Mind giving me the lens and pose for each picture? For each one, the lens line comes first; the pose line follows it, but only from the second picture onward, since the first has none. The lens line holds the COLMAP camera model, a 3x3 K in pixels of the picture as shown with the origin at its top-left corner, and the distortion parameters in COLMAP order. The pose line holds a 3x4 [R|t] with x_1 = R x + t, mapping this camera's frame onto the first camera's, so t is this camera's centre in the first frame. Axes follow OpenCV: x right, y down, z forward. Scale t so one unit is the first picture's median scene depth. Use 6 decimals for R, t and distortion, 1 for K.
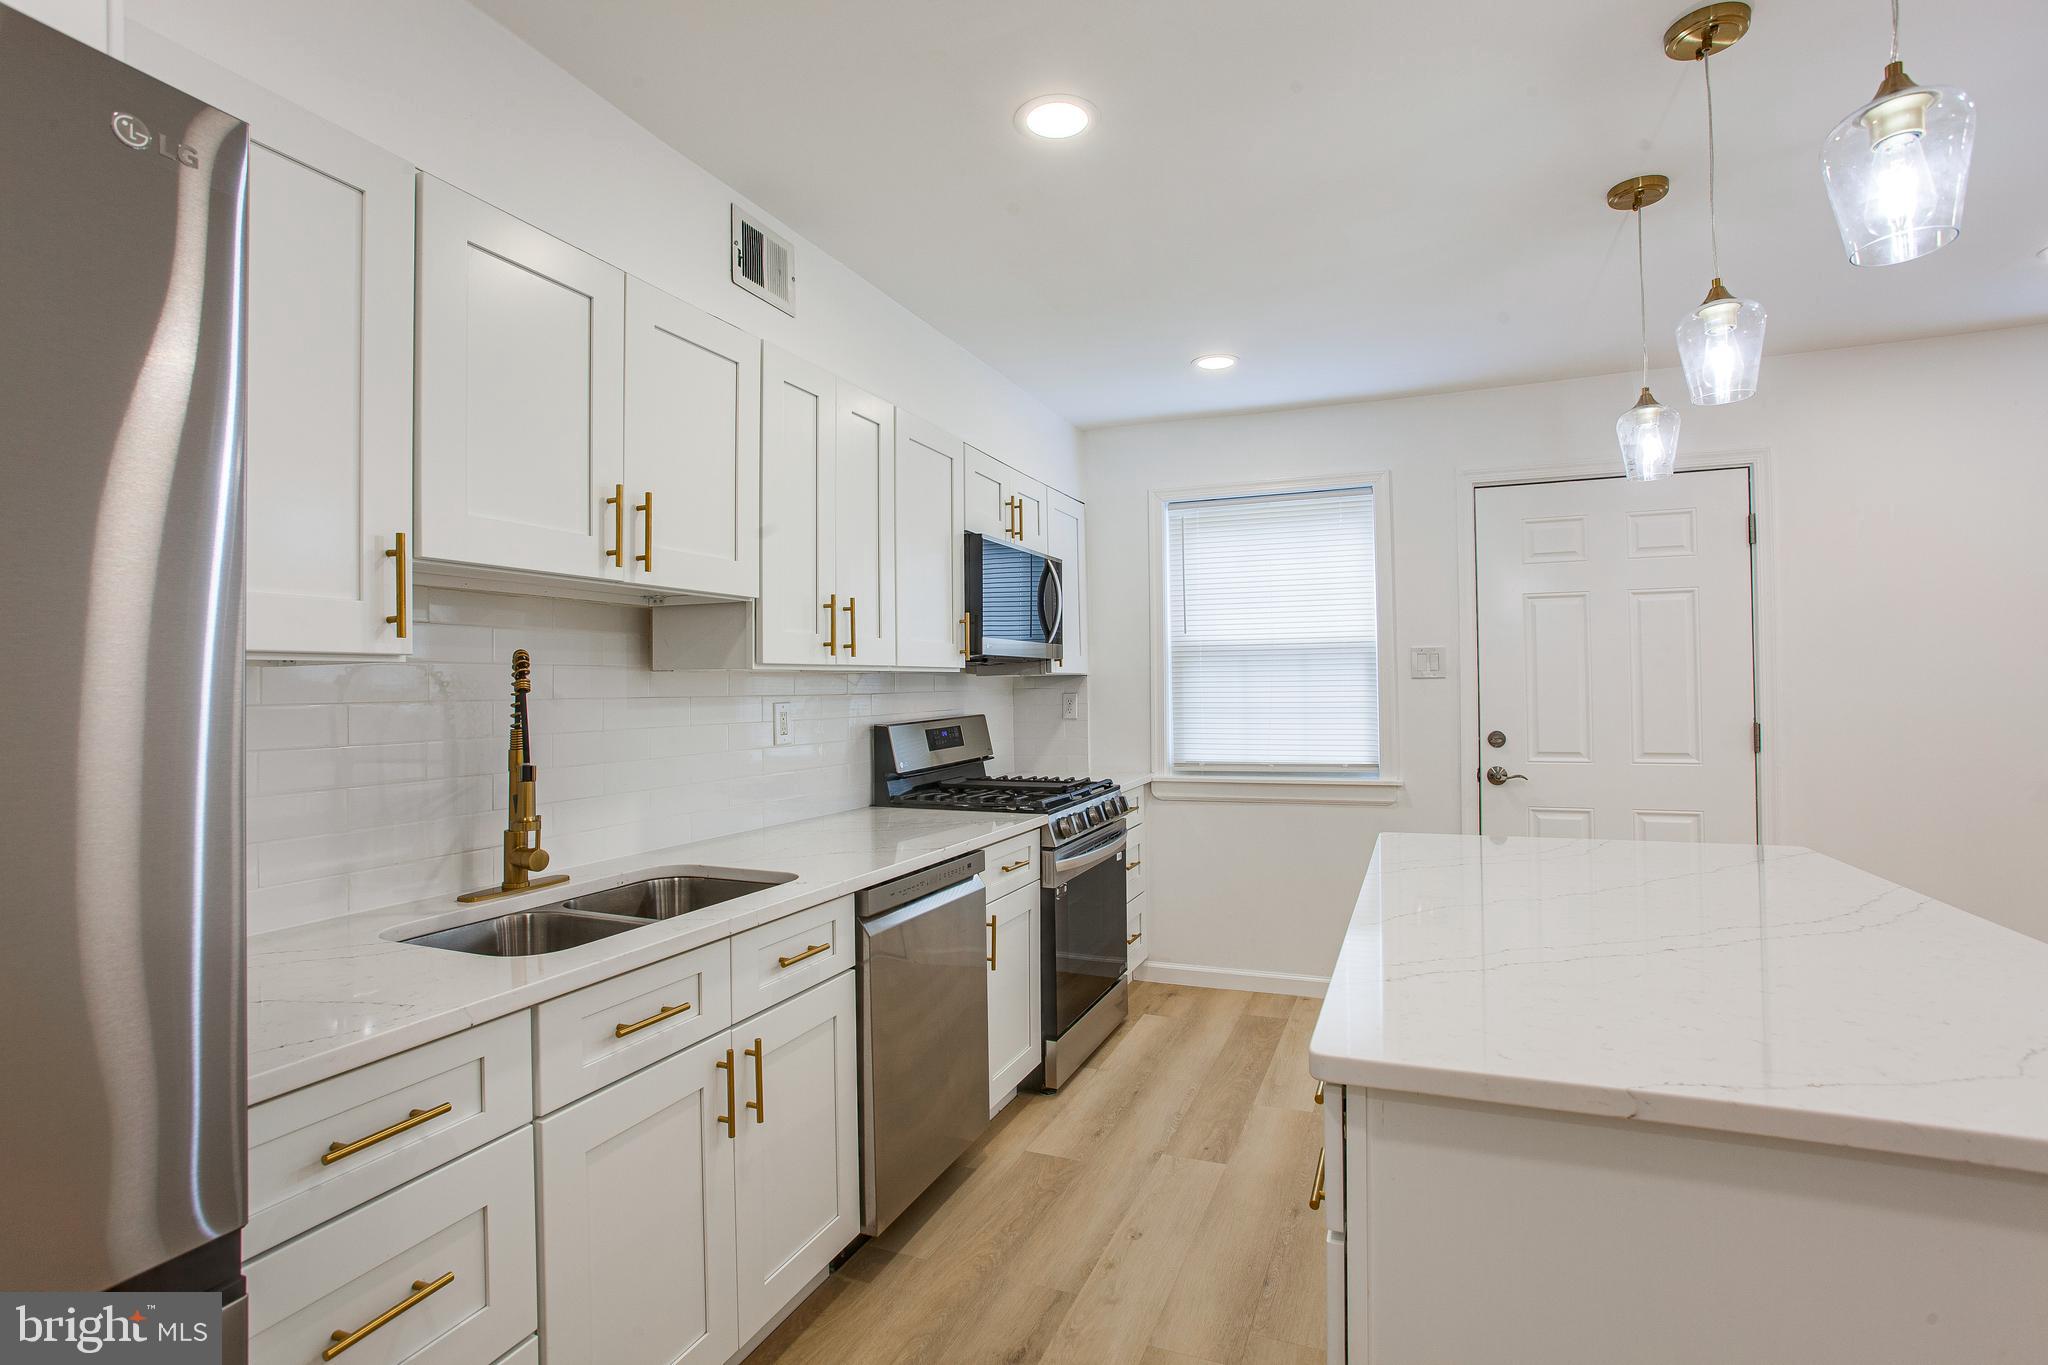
lens RADIAL K [[988.3, 0, 1016.9], [0, 988.3, 670.8], [0, 0, 1]] dist [-0.065099, 0.036758]
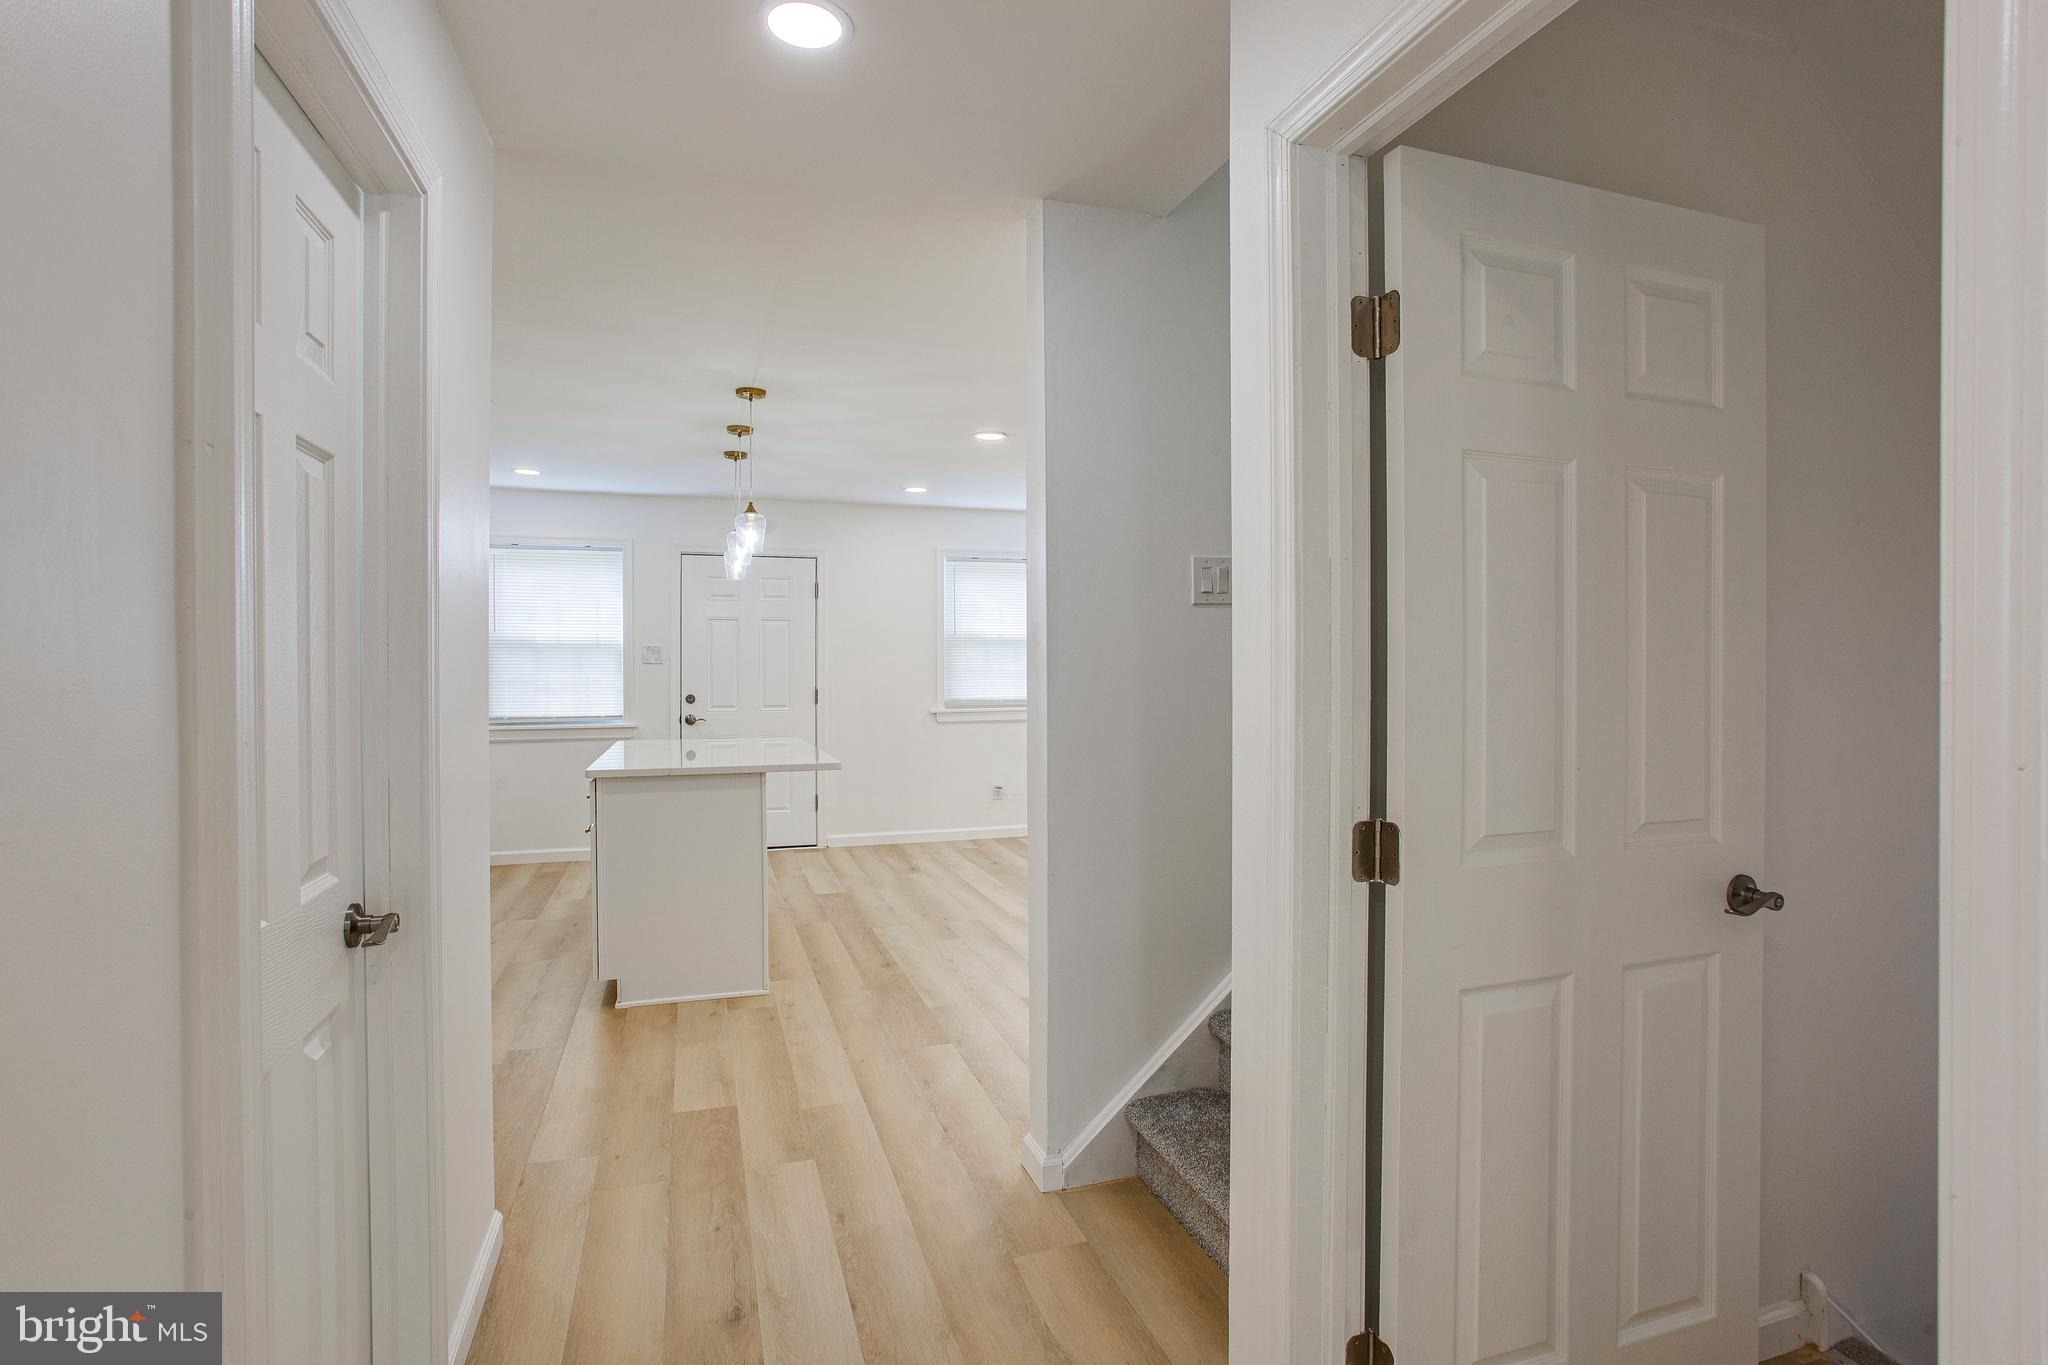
lens RADIAL K [[996.6, 0, 1016.1], [0, 996.6, 671.5], [0, 0, 1]] dist [-0.067642, 0.037195]
pose [[0.756360, 0.008385, 0.654101, -0.281047], [-0.019560, 0.999761, 0.009803, -0.010271], [-0.653863, -0.020209, 0.756343, -0.889685]]
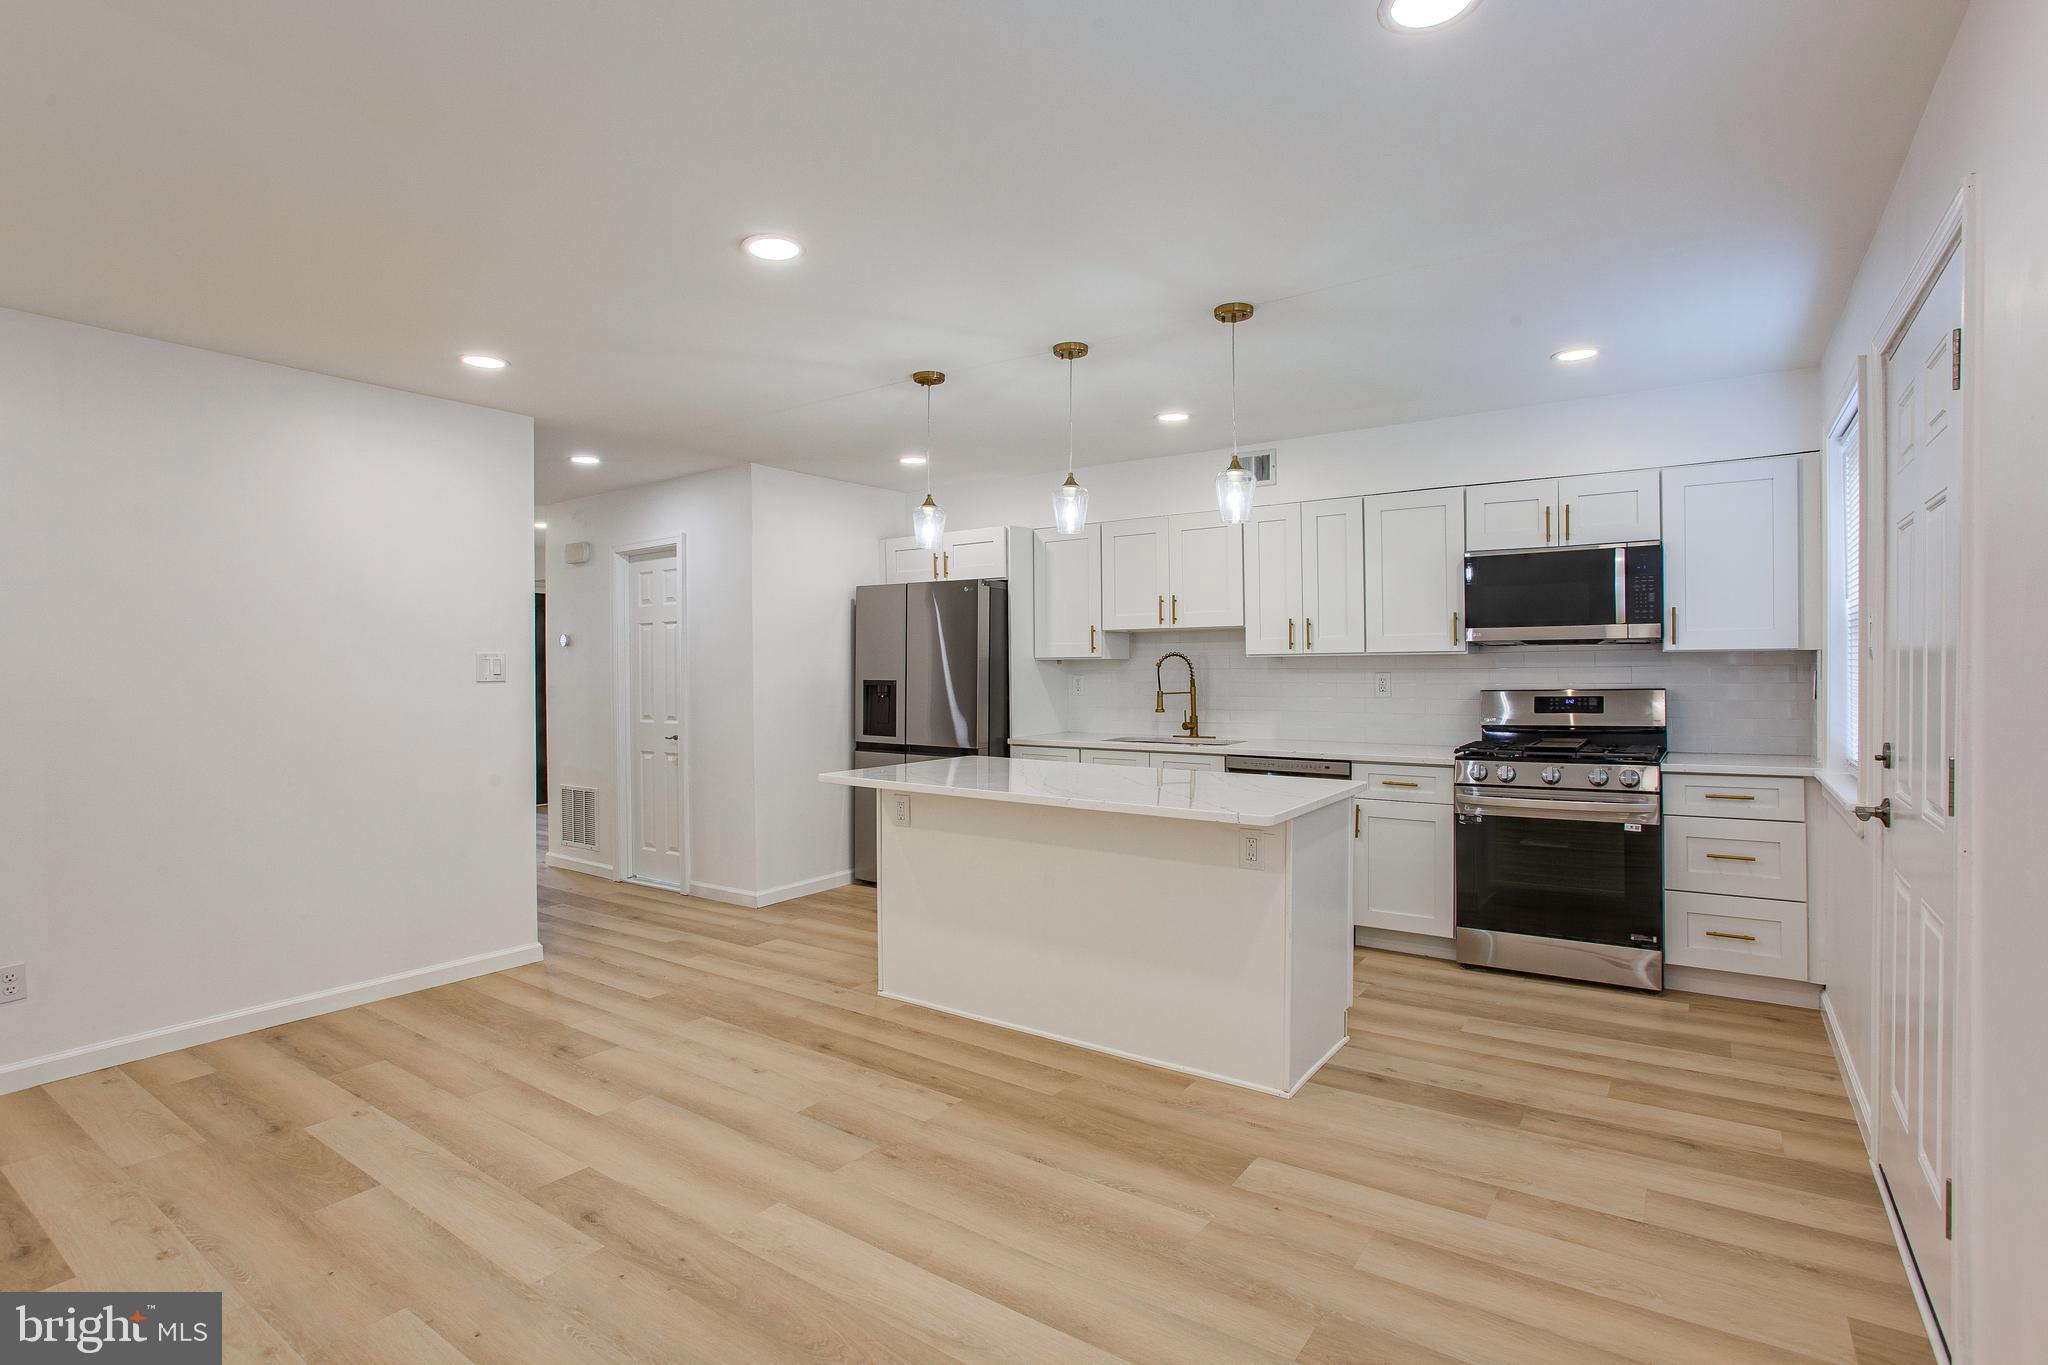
lens RADIAL K [[996.6, 0, 1016.1], [0, 996.6, 671.5], [0, 0, 1]] dist [-0.067642, 0.037195]
pose [[-0.217873, 0.019933, -0.975774, 1.489051], [0.026803, 0.999537, 0.014434, -0.011099], [0.975609, -0.023009, -0.218306, 0.707439]]
